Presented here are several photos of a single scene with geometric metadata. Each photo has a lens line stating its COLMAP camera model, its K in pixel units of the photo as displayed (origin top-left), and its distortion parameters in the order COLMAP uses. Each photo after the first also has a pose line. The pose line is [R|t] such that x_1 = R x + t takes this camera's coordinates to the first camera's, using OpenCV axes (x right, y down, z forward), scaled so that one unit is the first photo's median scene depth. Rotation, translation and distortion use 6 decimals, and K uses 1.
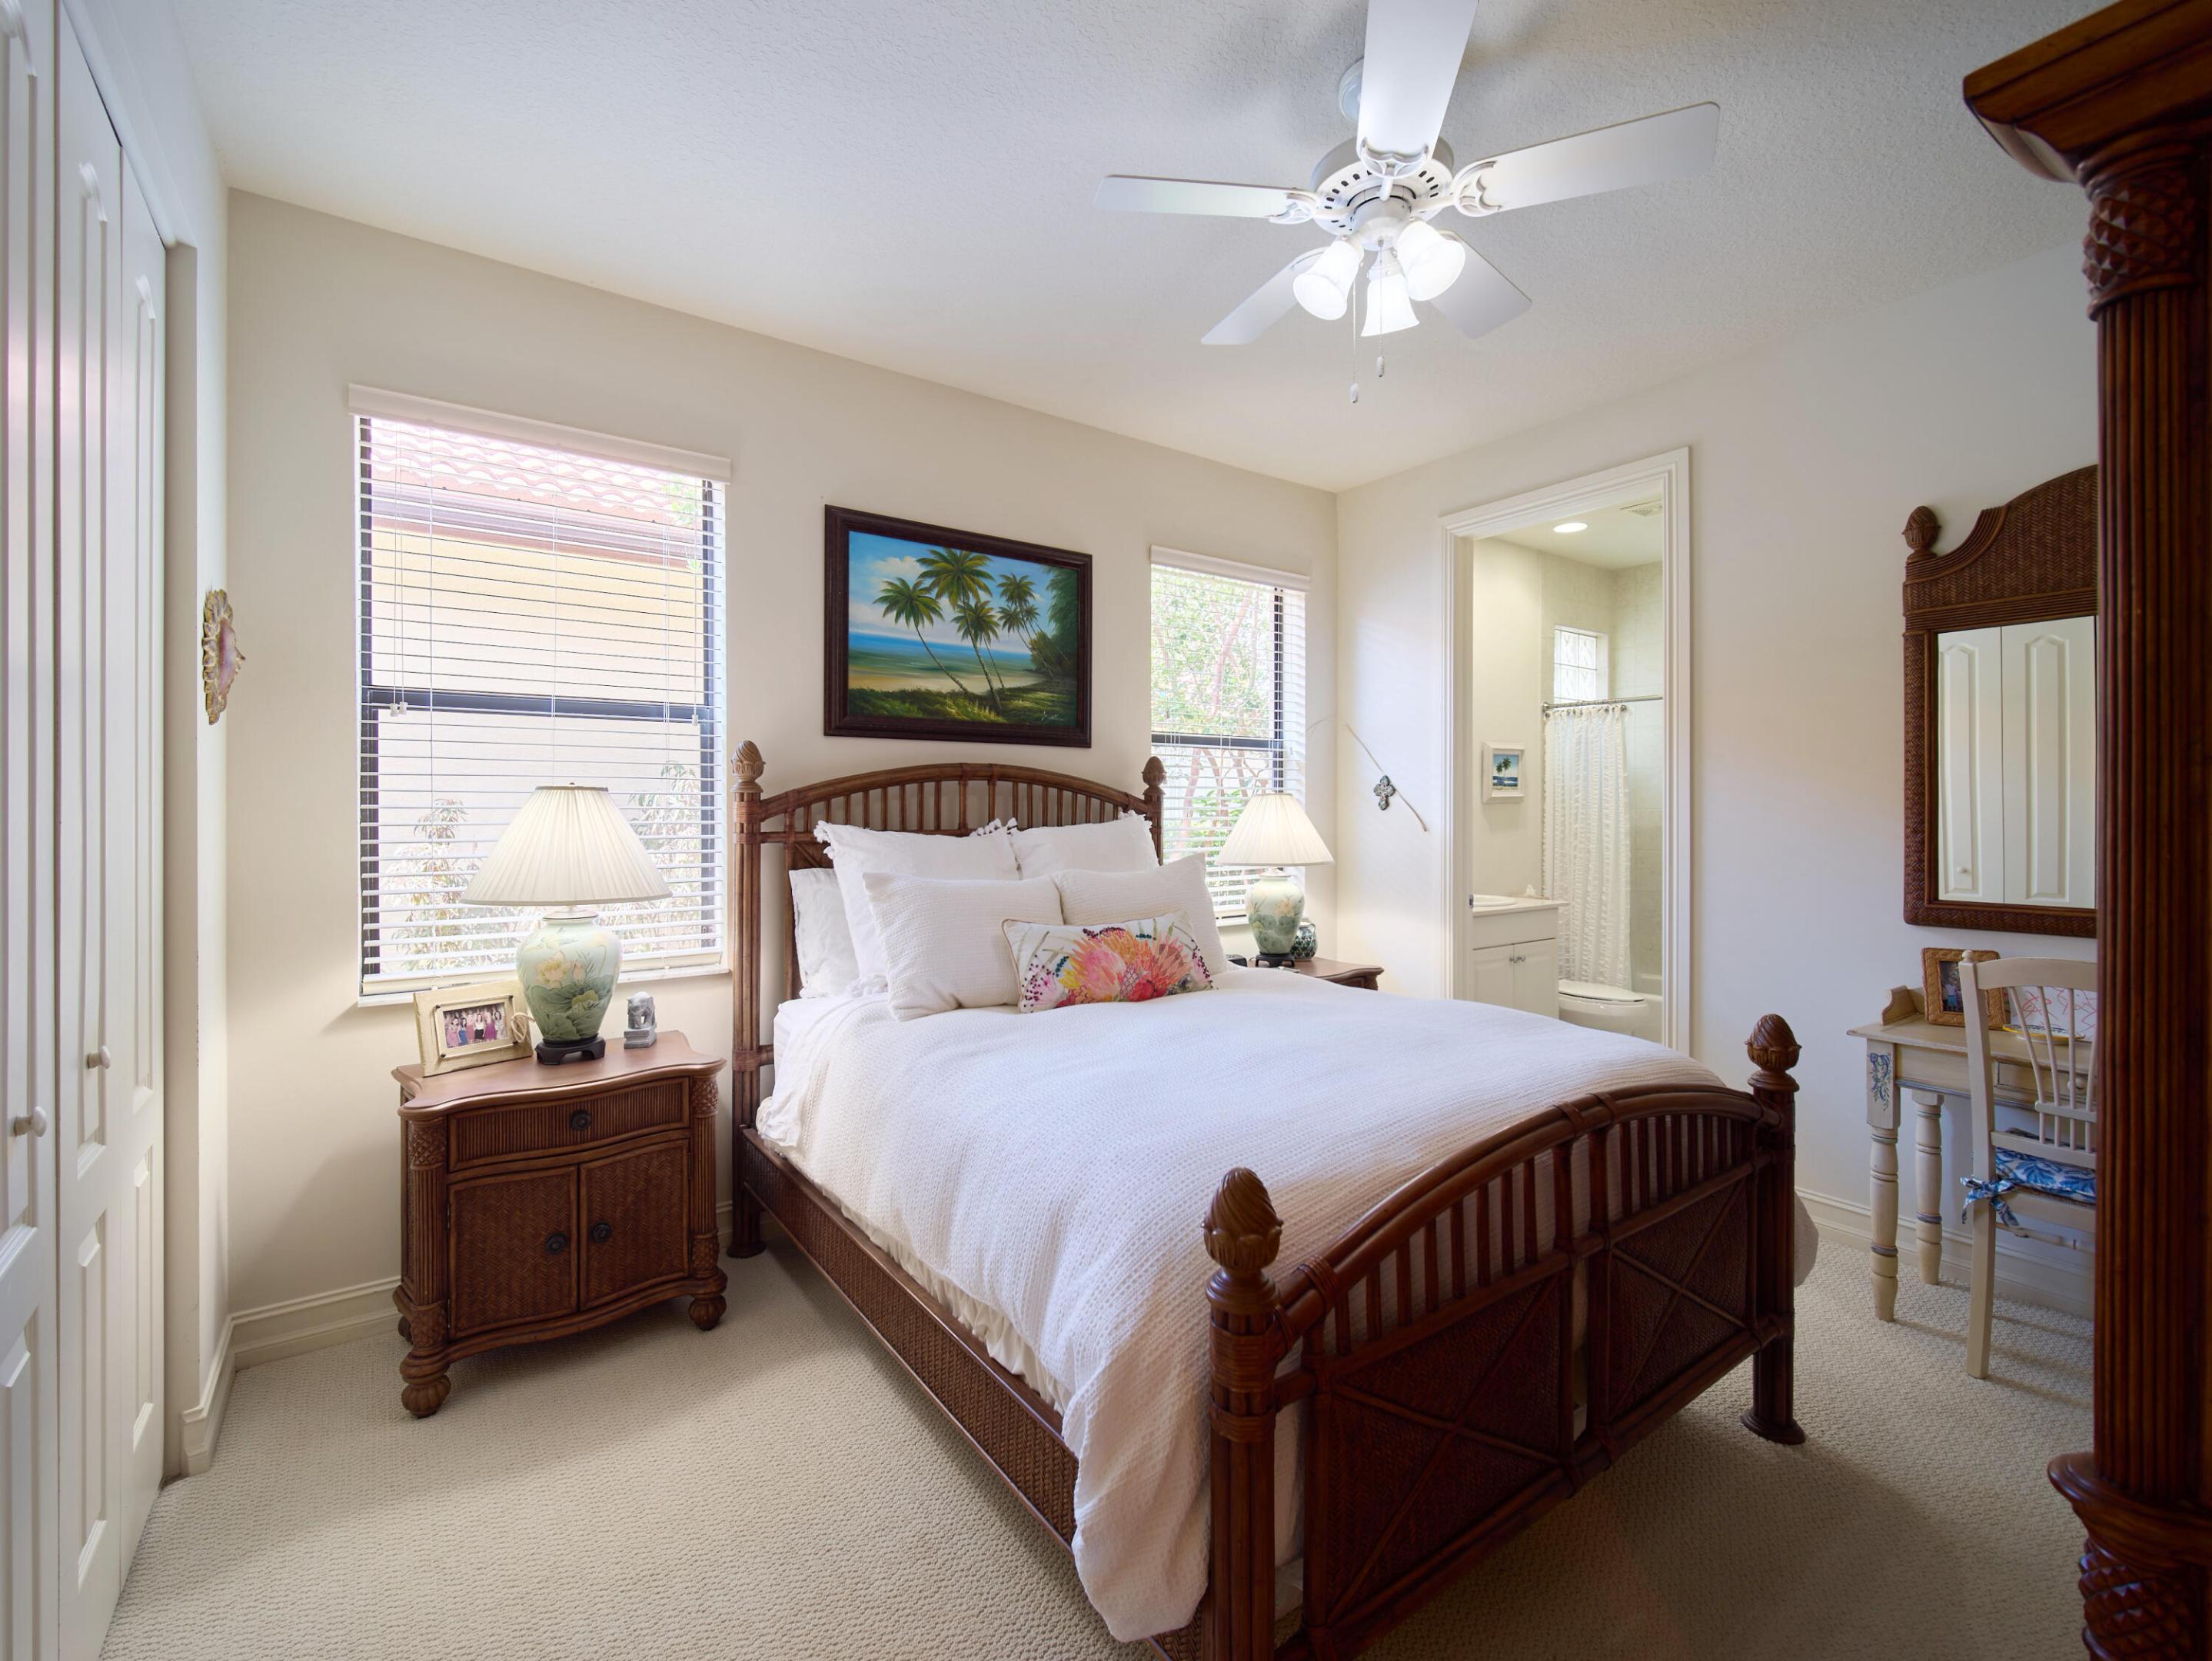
lens RADIAL K [[987.9, 0, 1117.2], [0, 987.9, 802.6], [0, 0, 1]] dist [0.005161, -0.000753]
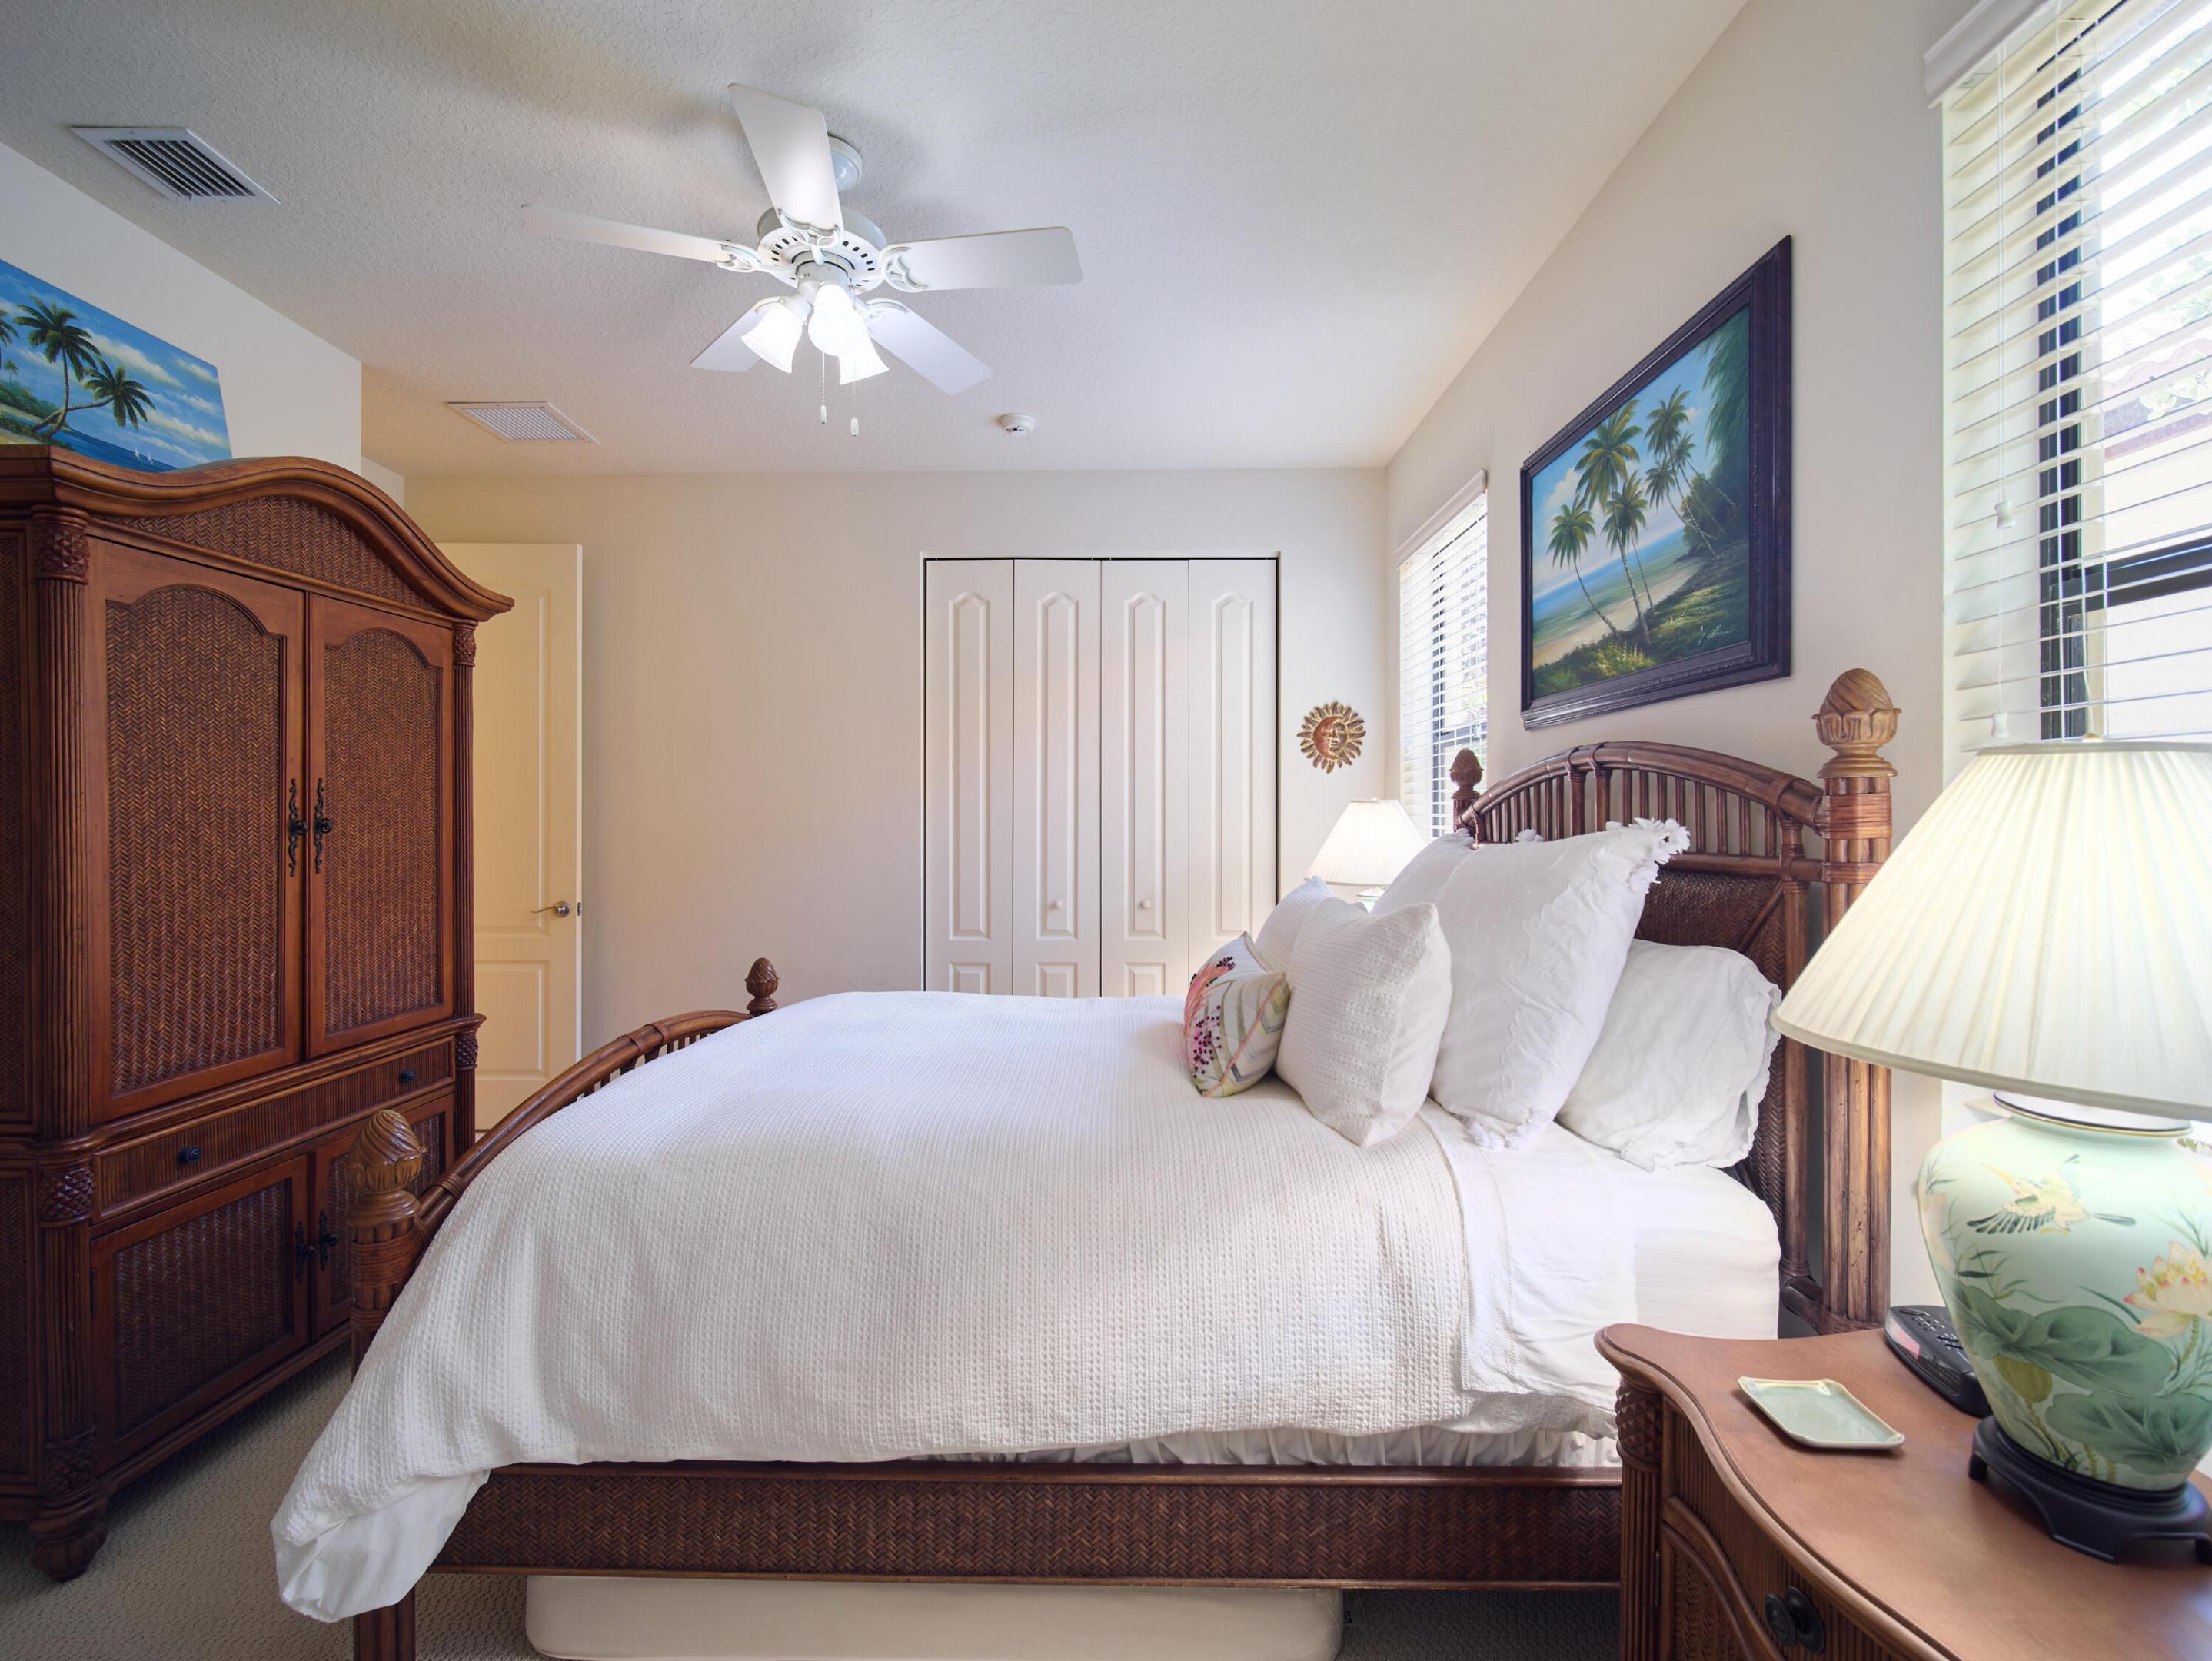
lens RADIAL K [[987.9, 0, 1106.4], [0, 987.9, 830.8], [0, 0, 1]] dist [0.005161, -0.000753]
pose [[-0.590614, 0.004901, -0.806939, 0.348796], [0.000612, 0.999984, 0.005626, 0.008022], [0.806954, 0.002829, -0.590608, 0.693392]]
